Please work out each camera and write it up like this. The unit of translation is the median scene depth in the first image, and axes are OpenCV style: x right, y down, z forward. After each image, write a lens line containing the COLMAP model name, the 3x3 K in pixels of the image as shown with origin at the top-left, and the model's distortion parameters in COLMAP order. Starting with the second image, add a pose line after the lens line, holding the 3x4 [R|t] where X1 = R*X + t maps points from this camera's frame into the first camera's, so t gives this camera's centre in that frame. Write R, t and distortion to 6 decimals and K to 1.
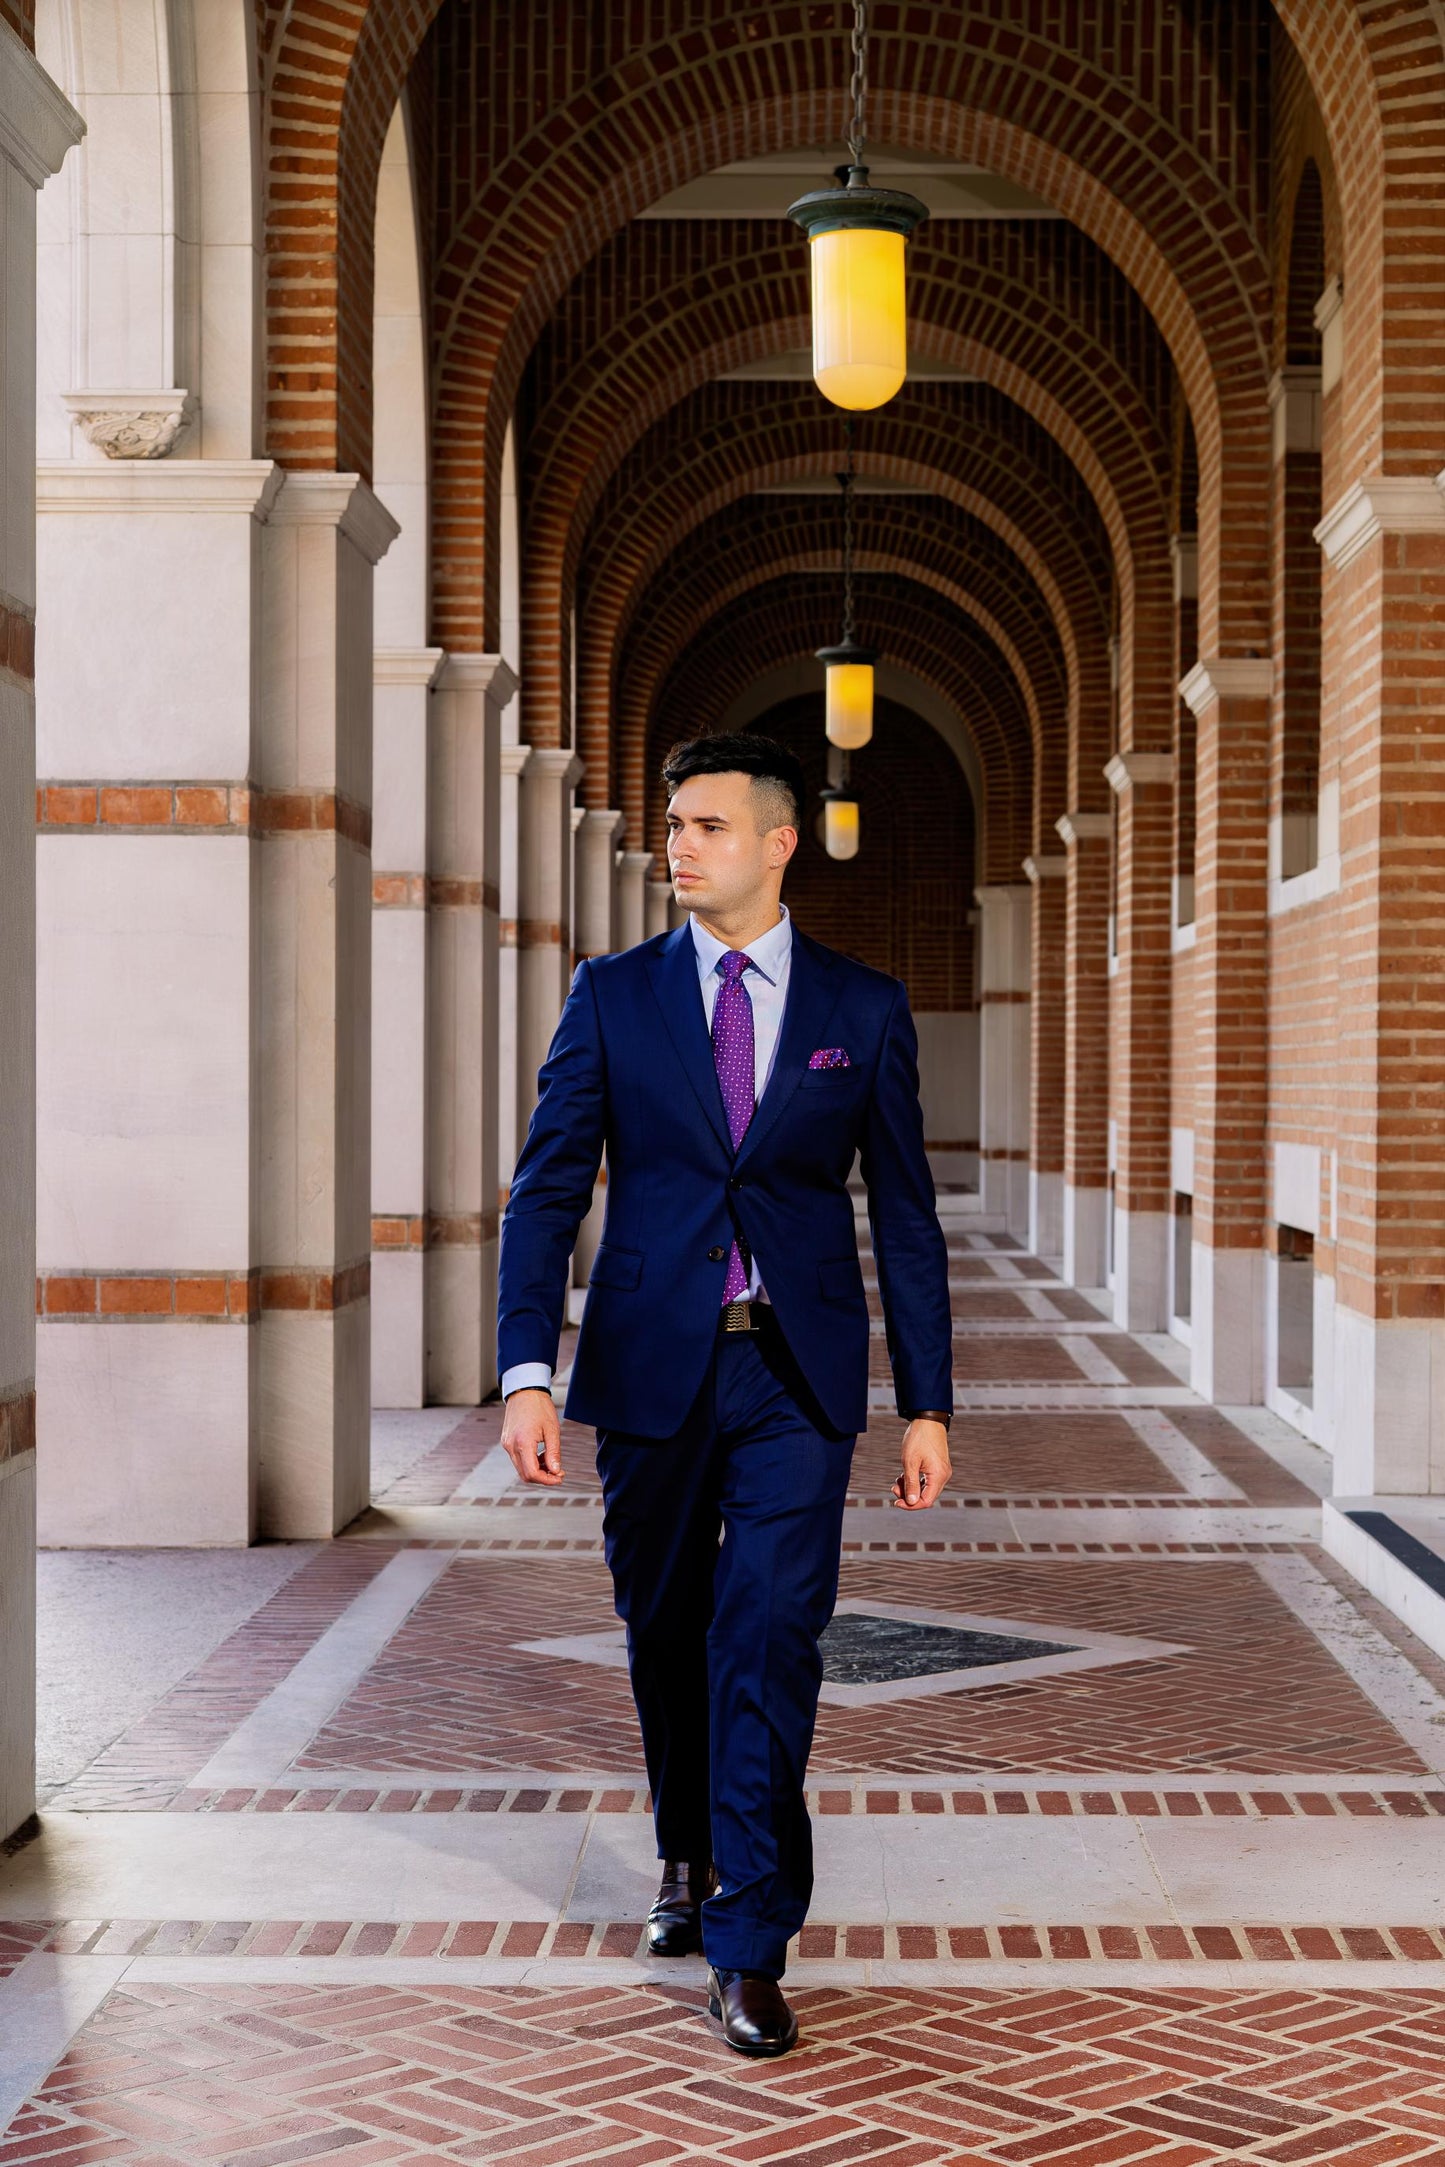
lens RADIAL K [[3805.7, 0, 752.6], [0, 3805.7, 1172.6], [0, 0, 1]] dist [0.009276, -0.087137]
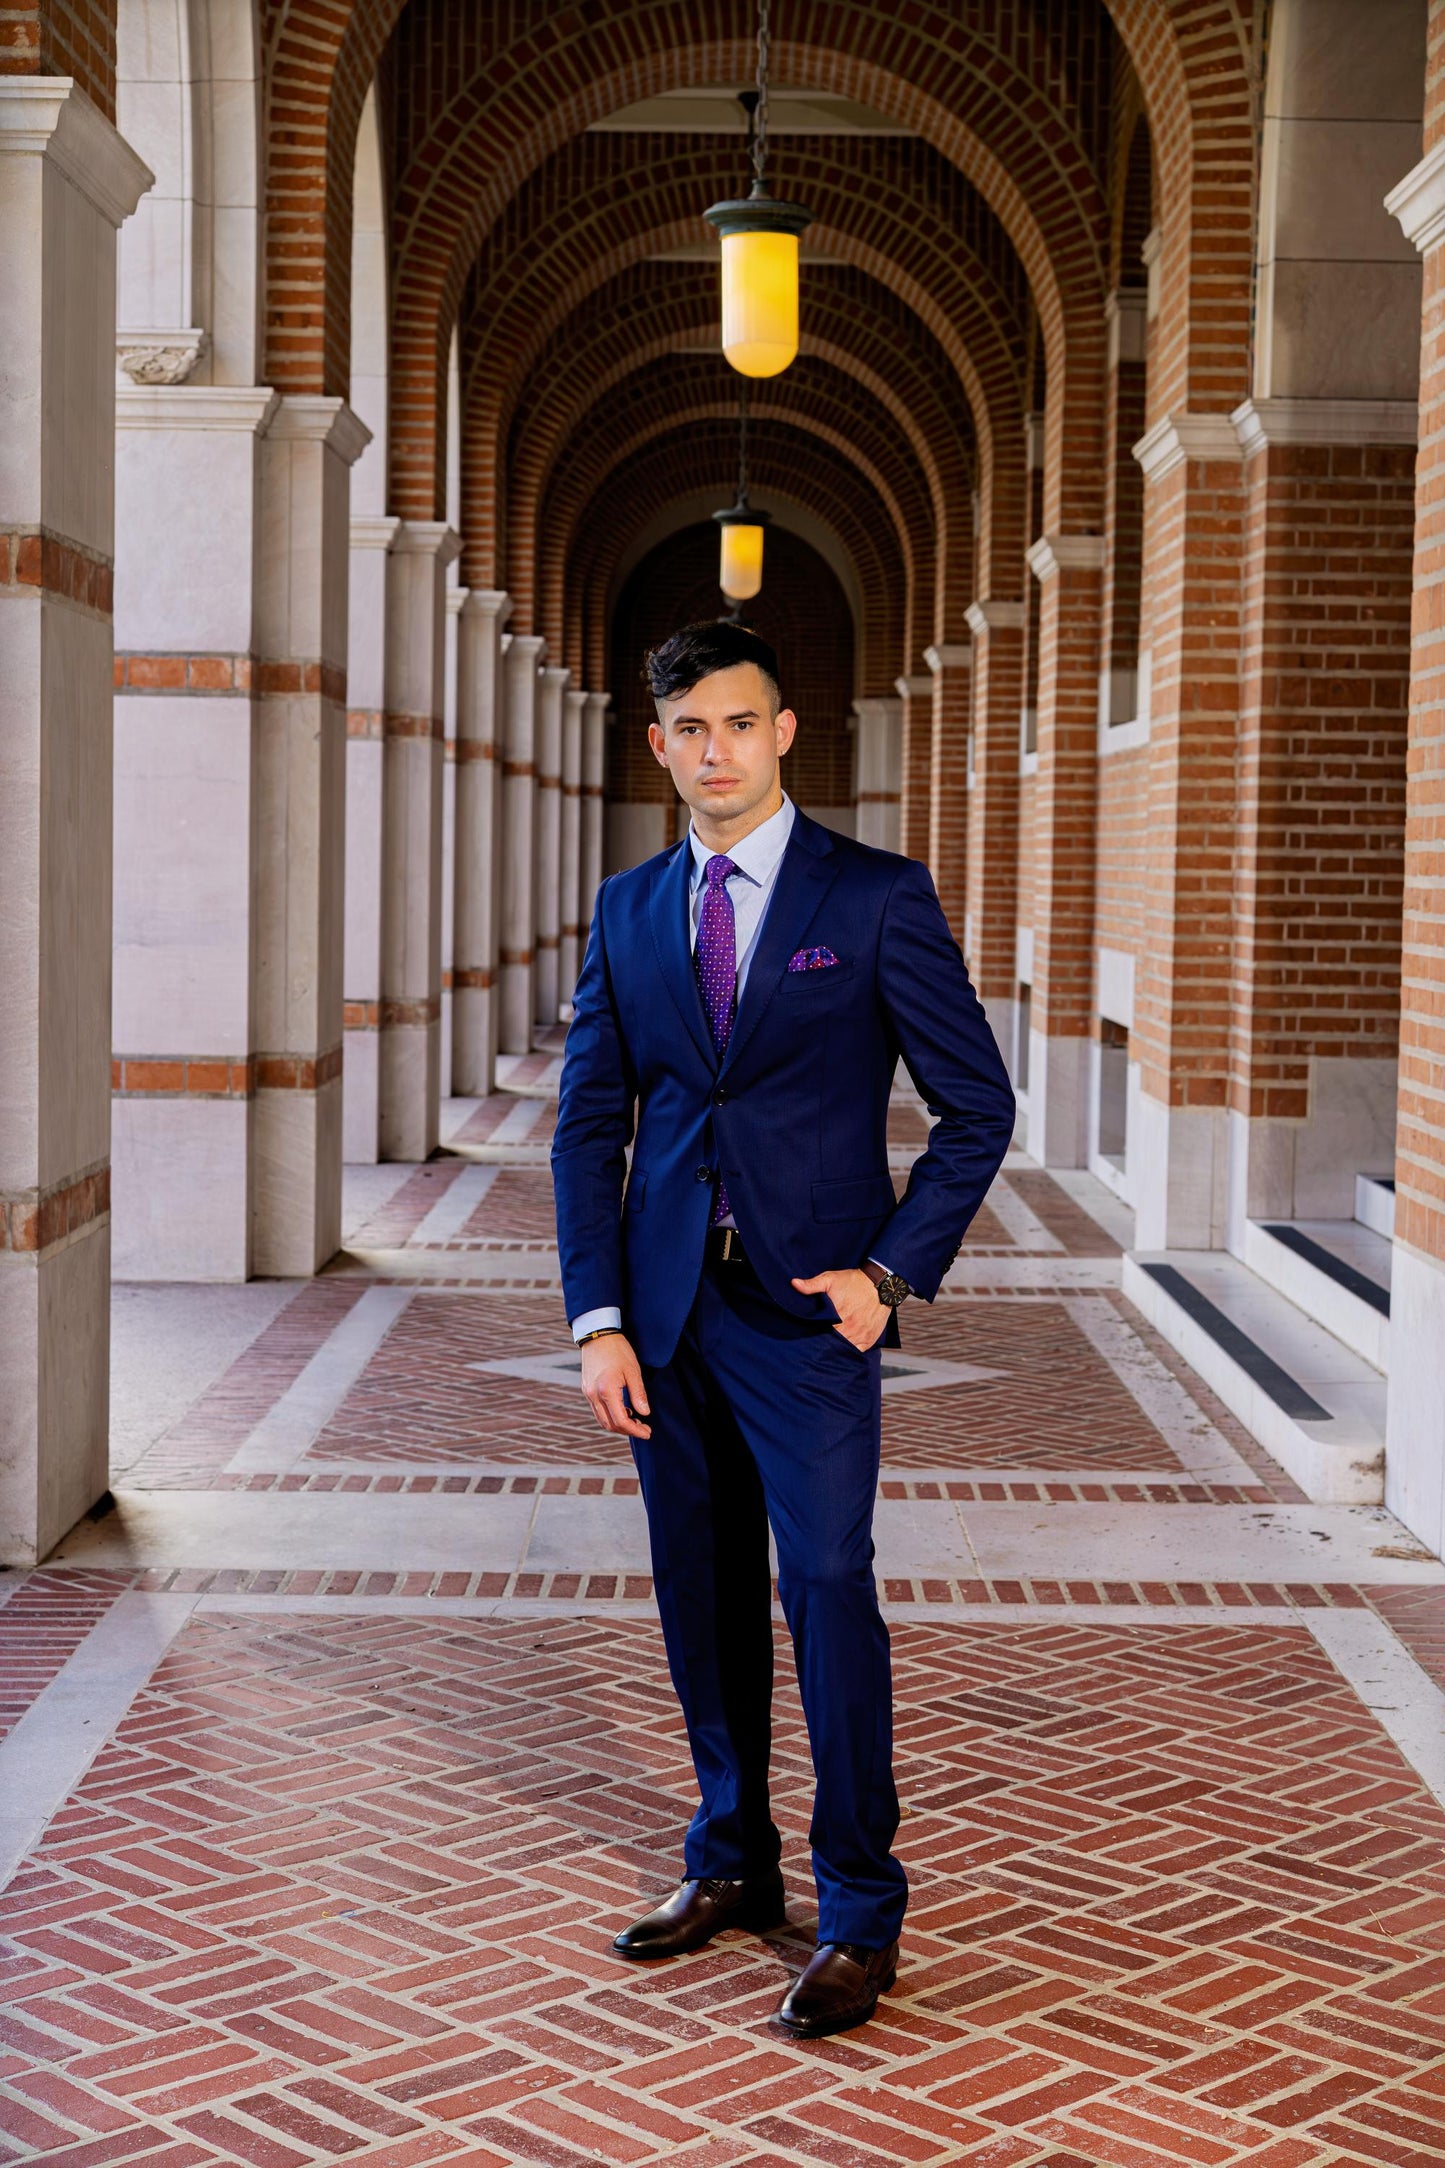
lens RADIAL K [[3516.8, 0, 709.6], [0, 3516.8, 1083.1], [0, 0, 1]] dist [0.002461, -0.058819]
pose [[0.999776, 0.011408, 0.017828, -0.003122], [-0.012171, 0.998987, 0.043323, -0.011642], [-0.017316, -0.043531, 0.998902, -0.091108]]
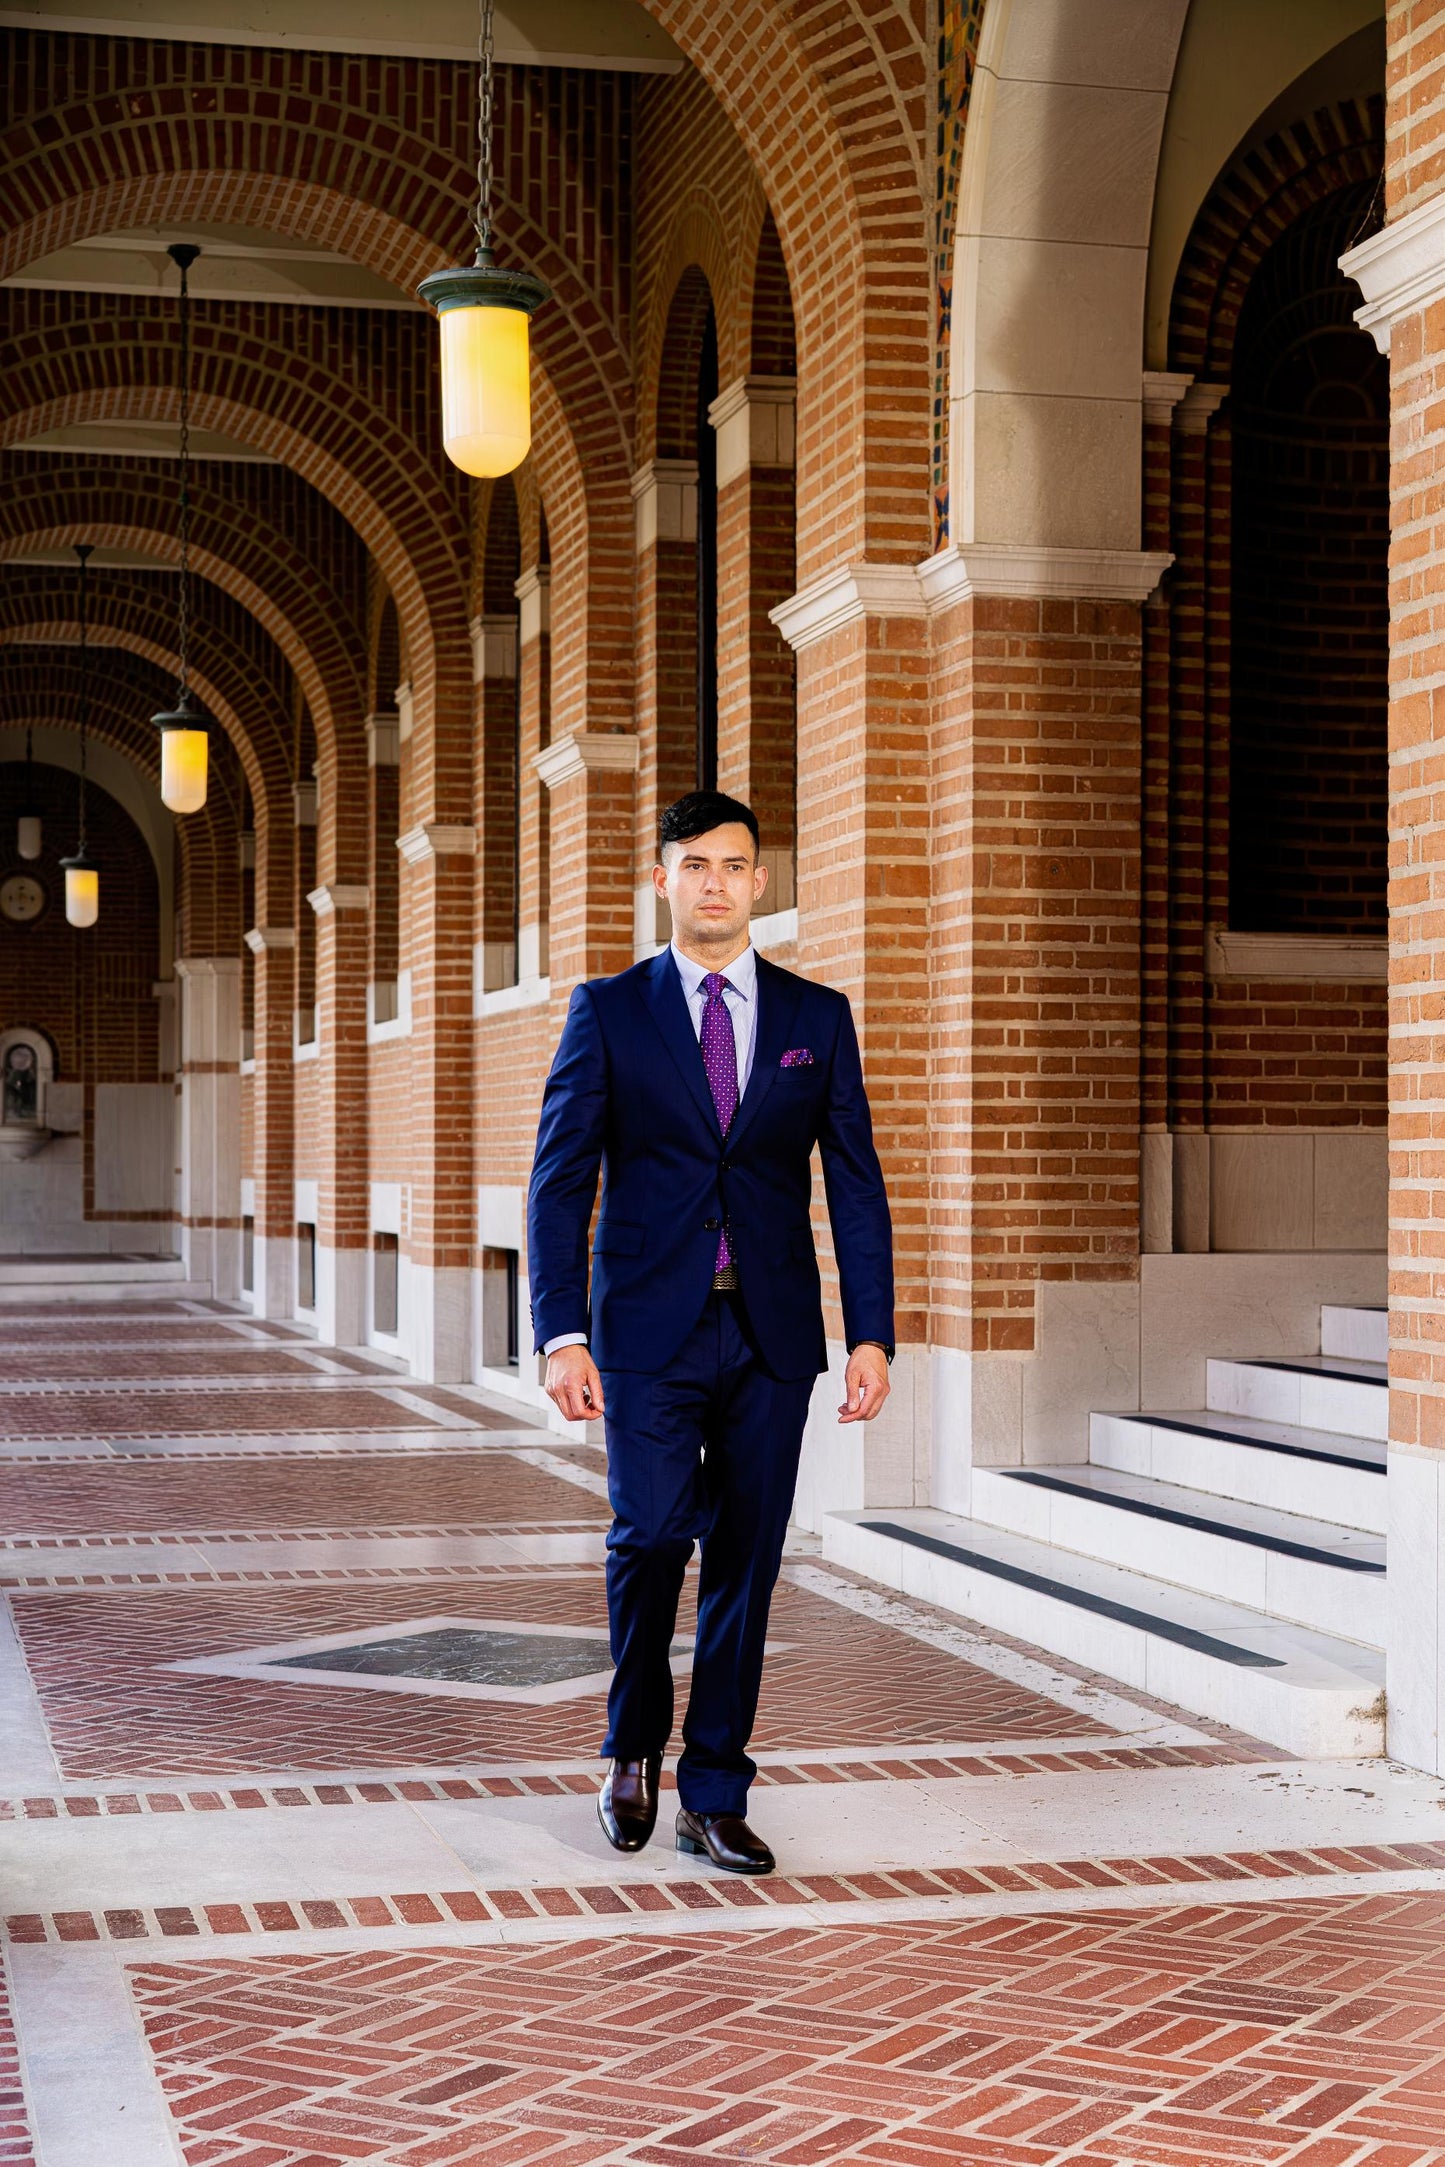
lens RADIAL K [[3748.4, 0, 805.7], [0, 3748.4, 1166.2], [0, 0, 1]] dist [0.004550, -0.086141]
pose [[0.962817, -0.002495, 0.270142, -0.099744], [0.008936, 0.999704, -0.022617, 0.008563], [-0.270006, 0.024190, 0.962555, -0.010485]]
